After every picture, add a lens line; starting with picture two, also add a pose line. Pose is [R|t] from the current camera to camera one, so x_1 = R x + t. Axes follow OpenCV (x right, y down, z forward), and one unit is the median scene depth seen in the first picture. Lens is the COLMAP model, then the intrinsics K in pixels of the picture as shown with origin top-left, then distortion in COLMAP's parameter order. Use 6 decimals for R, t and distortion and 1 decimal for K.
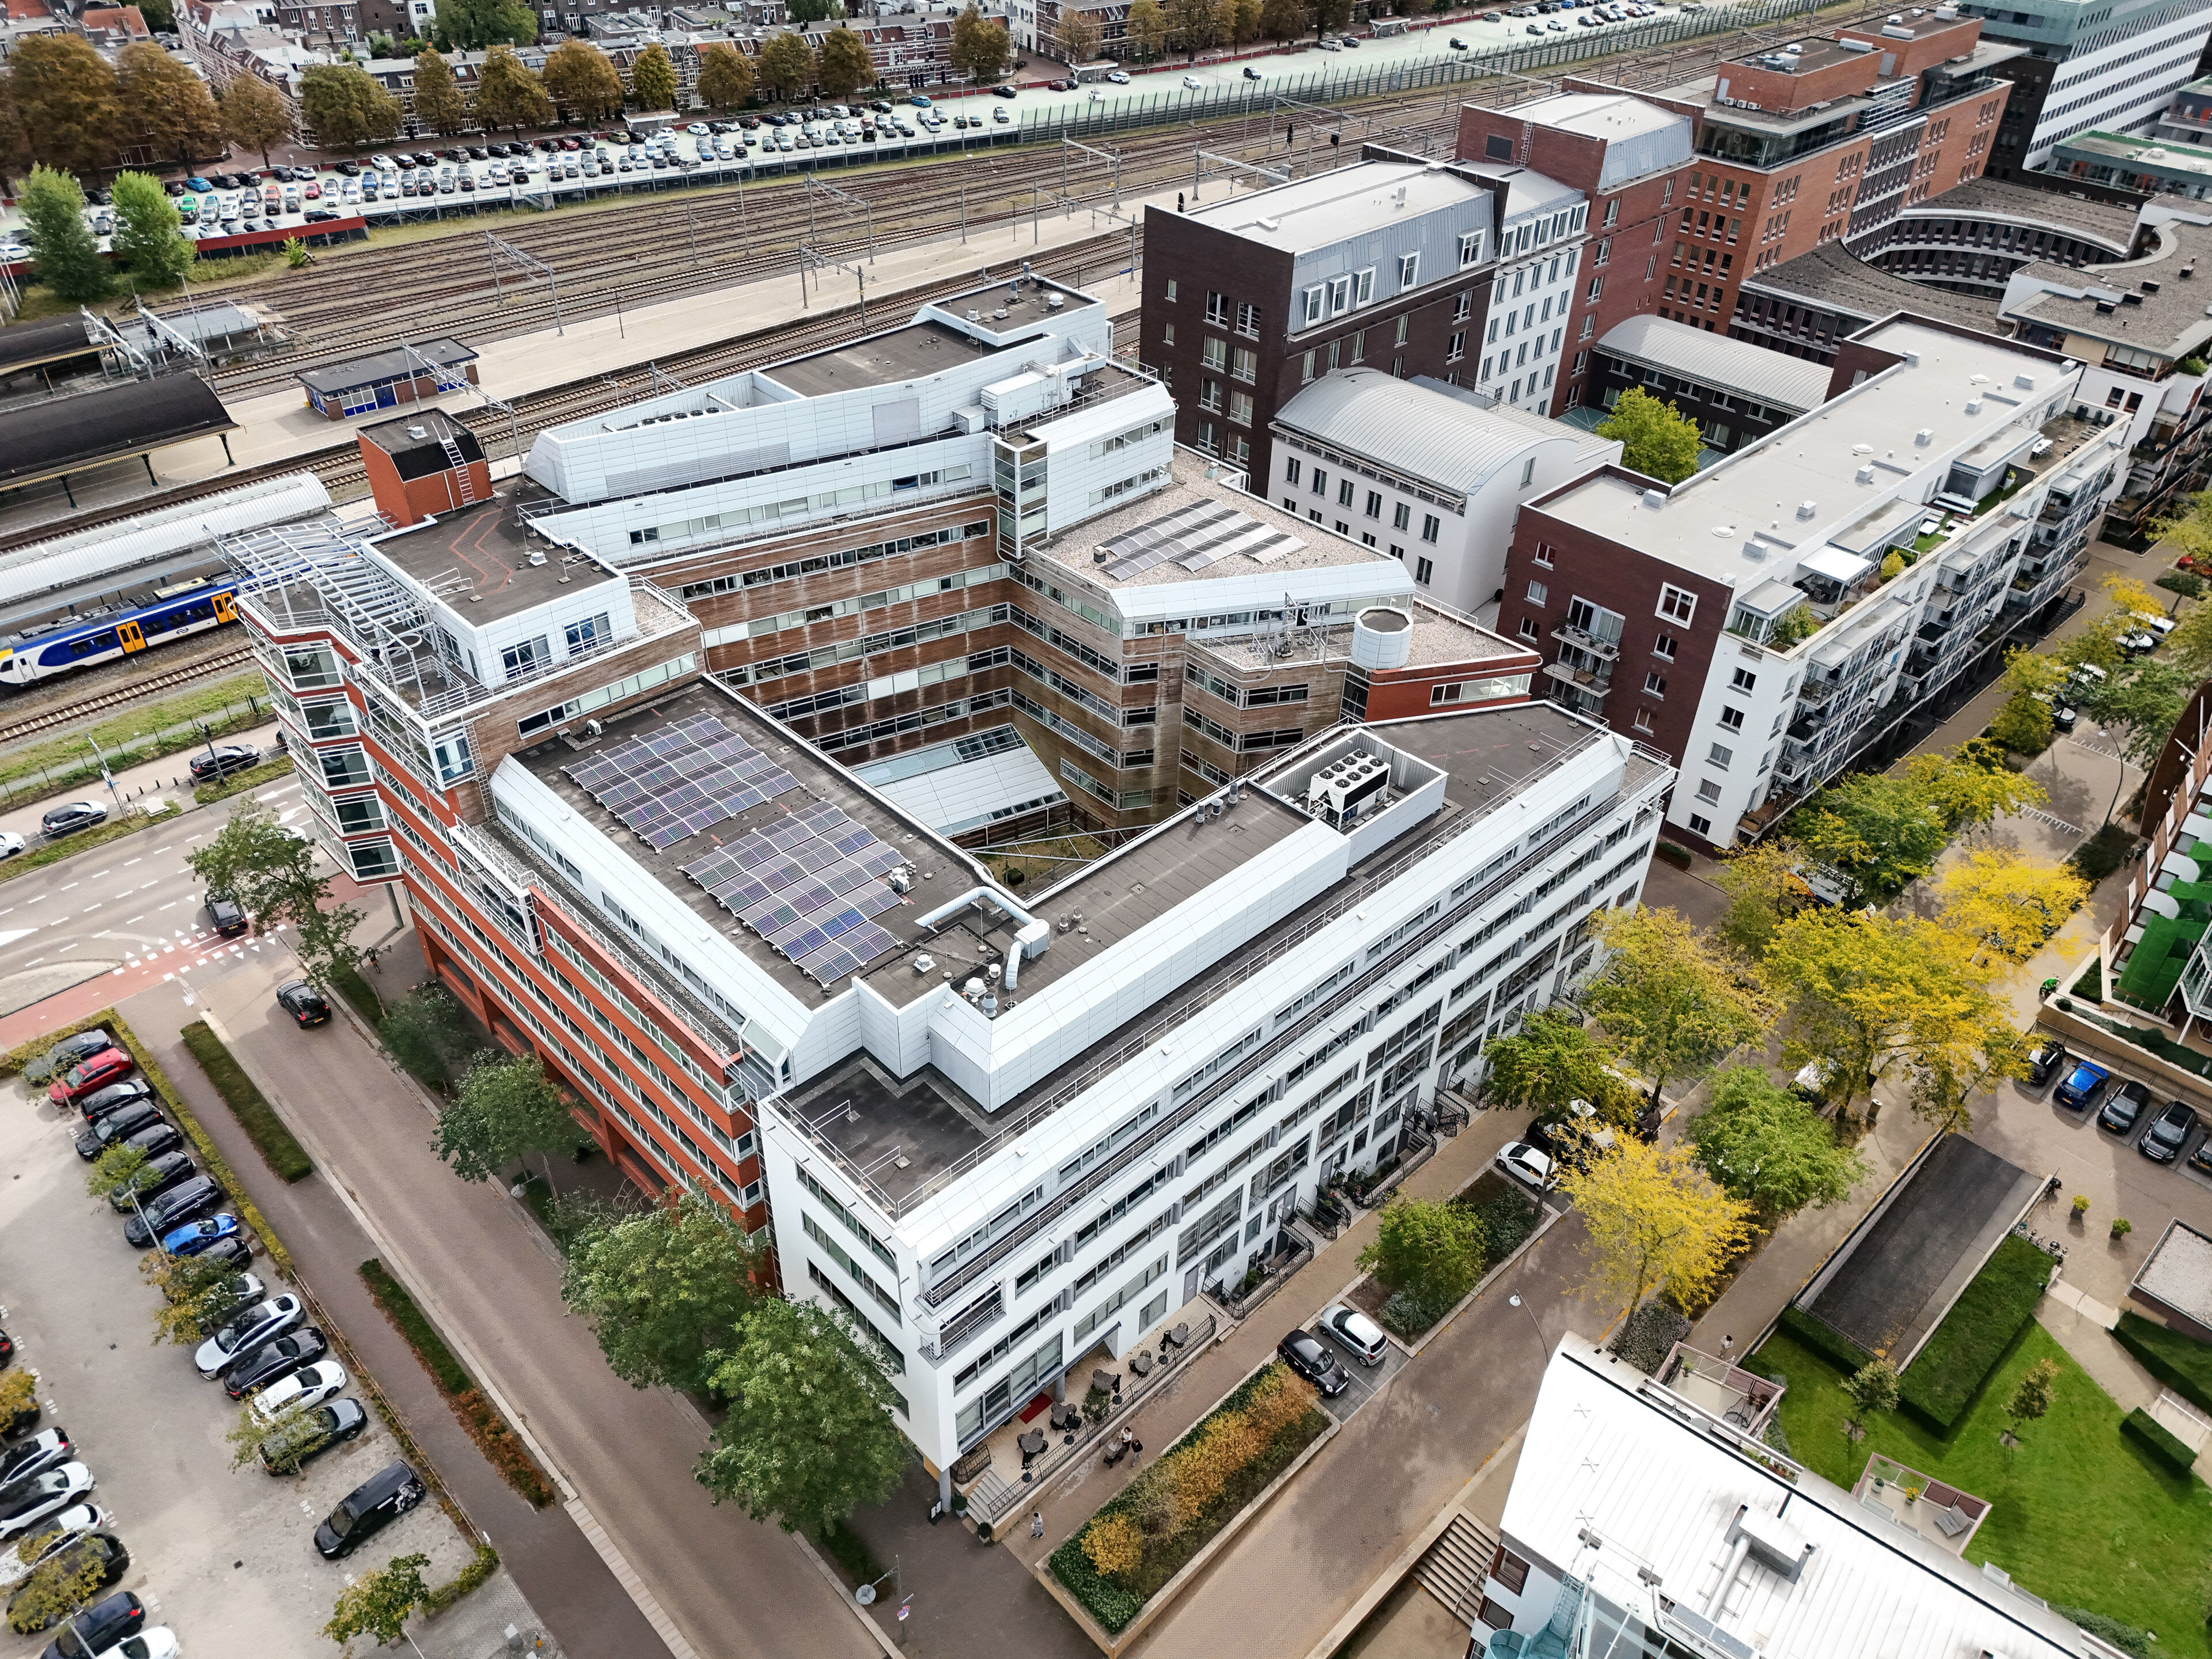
lens RADIAL K [[1658.1, 0, 1106.0], [0, 1658.1, 829.5], [0, 0, 1]] dist [0.003476, 0.003622]
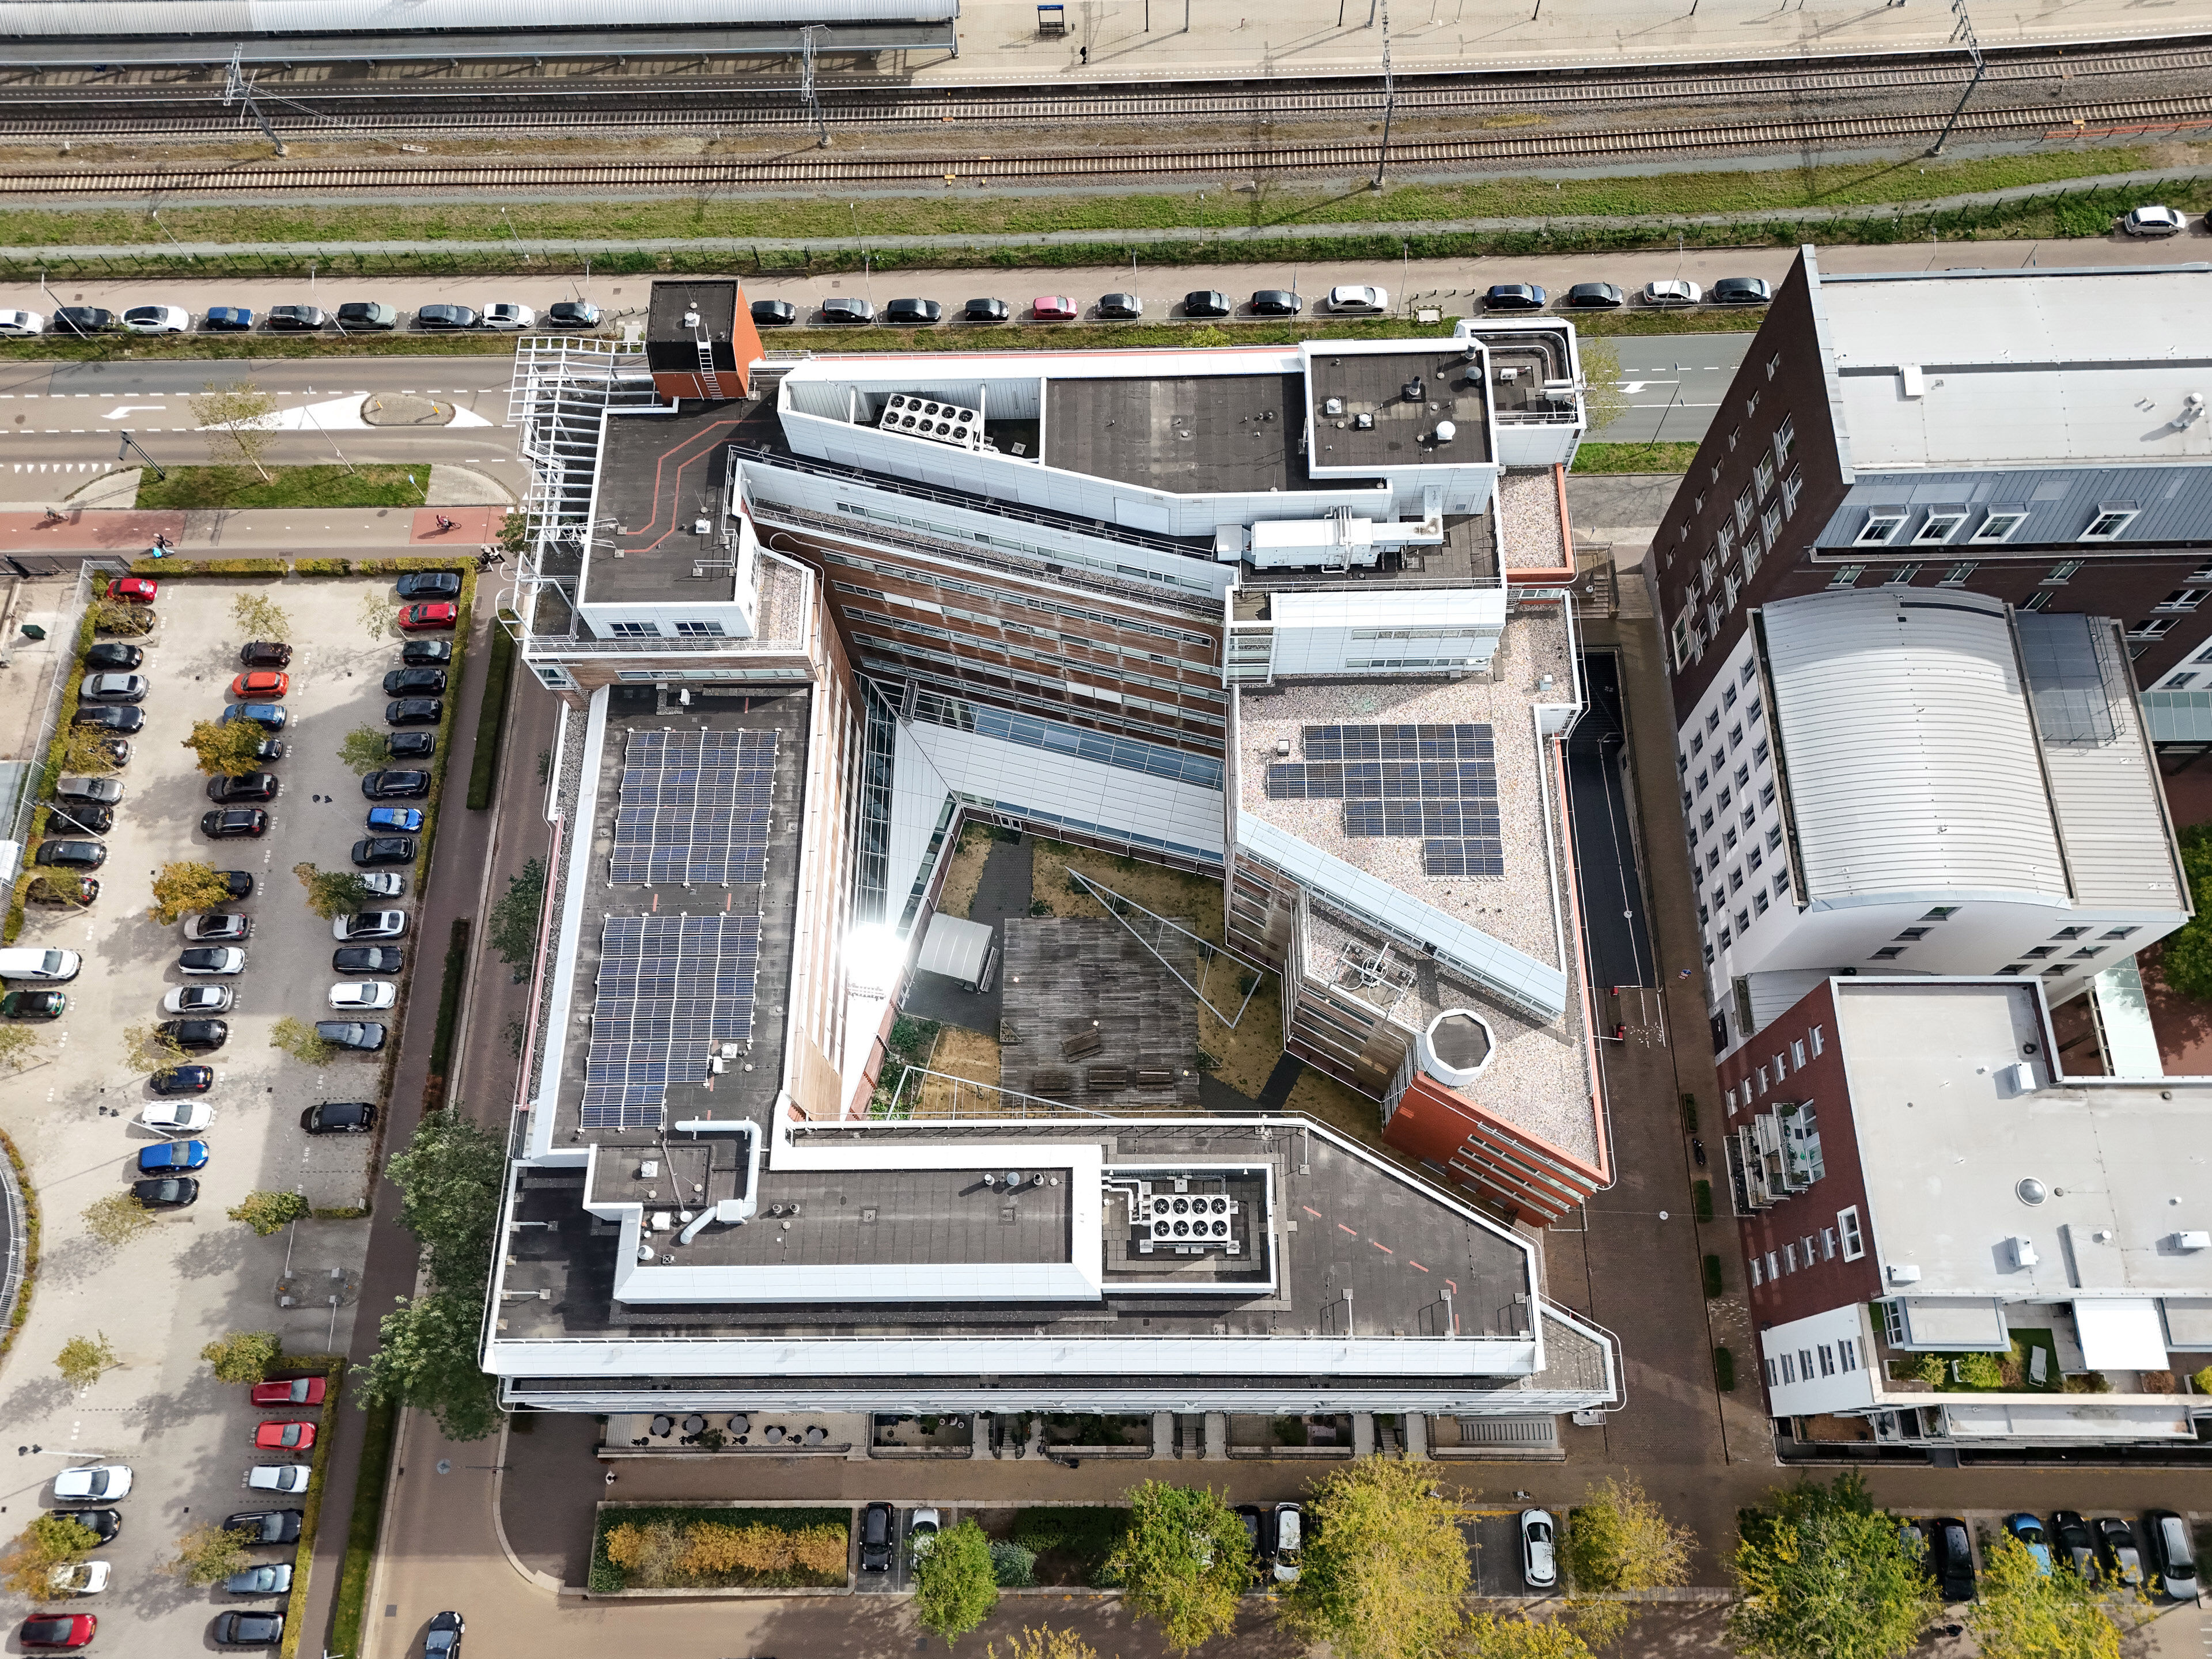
lens RADIAL K [[1658.1, 0, 1106.0], [0, 1658.1, 829.5], [0, 0, 1]] dist [0.003476, 0.003622]
pose [[0.715911, 0.626837, -0.307485, 0.288327], [-0.380833, 0.719707, 0.580507, -0.784006], [0.585182, -0.298491, 0.753966, 0.357978]]
